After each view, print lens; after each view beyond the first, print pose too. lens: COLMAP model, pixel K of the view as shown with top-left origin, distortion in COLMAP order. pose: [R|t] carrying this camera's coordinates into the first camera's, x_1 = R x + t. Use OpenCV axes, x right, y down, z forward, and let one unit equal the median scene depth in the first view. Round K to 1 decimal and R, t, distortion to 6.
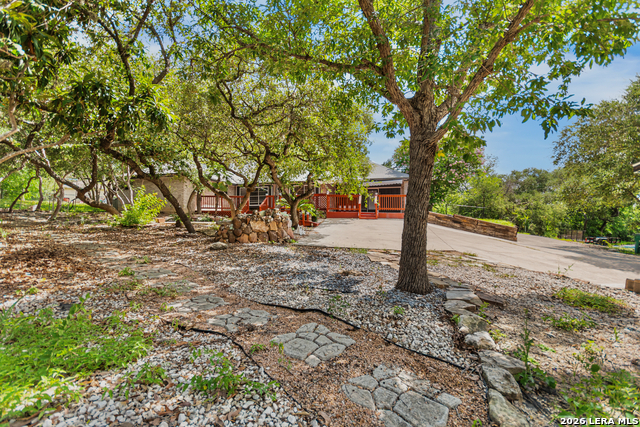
lens RADIAL K [[279.8, 0, 318.8], [0, 279.8, 213.3], [0, 0, 1]] dist [0.009843, 0.000569]
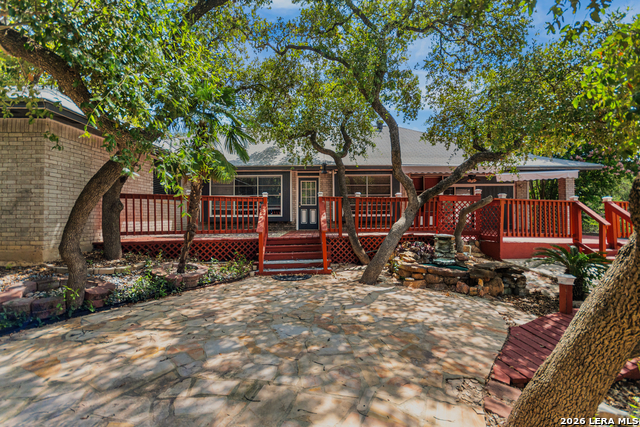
lens RADIAL K [[279.8, 0, 322.9], [0, 279.8, 216.2], [0, 0, 1]] dist [0.009843, 0.000569]
pose [[0.956444, 0.006403, 0.291847, -0.307353], [-0.010963, 0.999842, 0.013994, -0.045607], [-0.291711, -0.016584, 0.956363, 0.665661]]
